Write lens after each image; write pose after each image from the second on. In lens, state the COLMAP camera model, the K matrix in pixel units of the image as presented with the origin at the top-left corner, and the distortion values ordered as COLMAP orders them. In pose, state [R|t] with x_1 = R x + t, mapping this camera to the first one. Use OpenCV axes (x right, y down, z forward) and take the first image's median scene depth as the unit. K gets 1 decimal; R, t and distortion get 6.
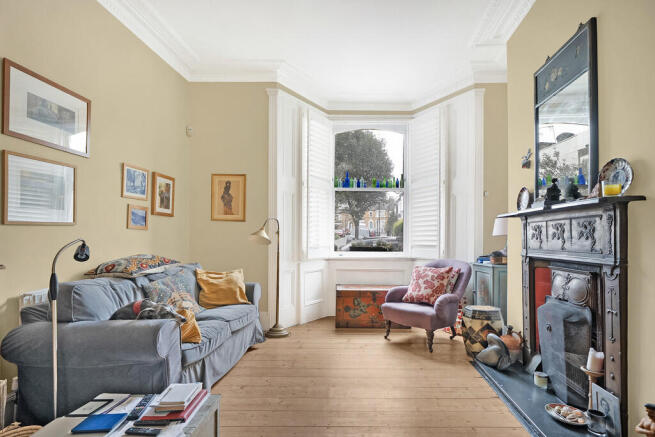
lens RADIAL K [[335.0, 0, 335.1], [0, 335.0, 236.9], [0, 0, 1]] dist [-0.000970, 0.000037]
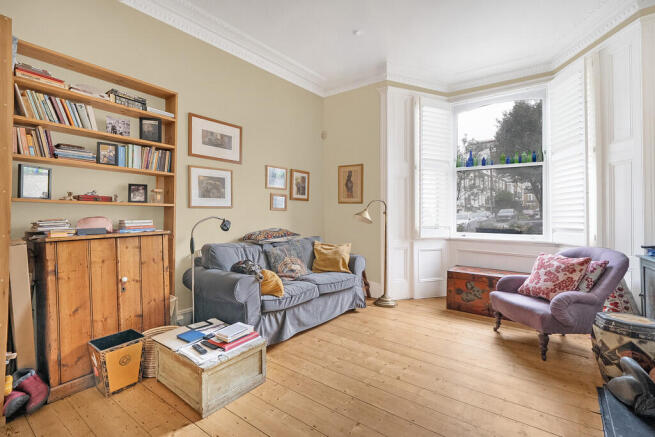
lens RADIAL K [[283.7, 0, 326.6], [0, 283.7, 210.7], [0, 0, 1]] dist [-0.008957, 0.000225]
pose [[0.814841, -0.002739, -0.579679, 0.242430], [-0.008590, 0.999822, -0.016799, -0.002675], [0.579621, 0.018667, 0.814672, 0.123467]]
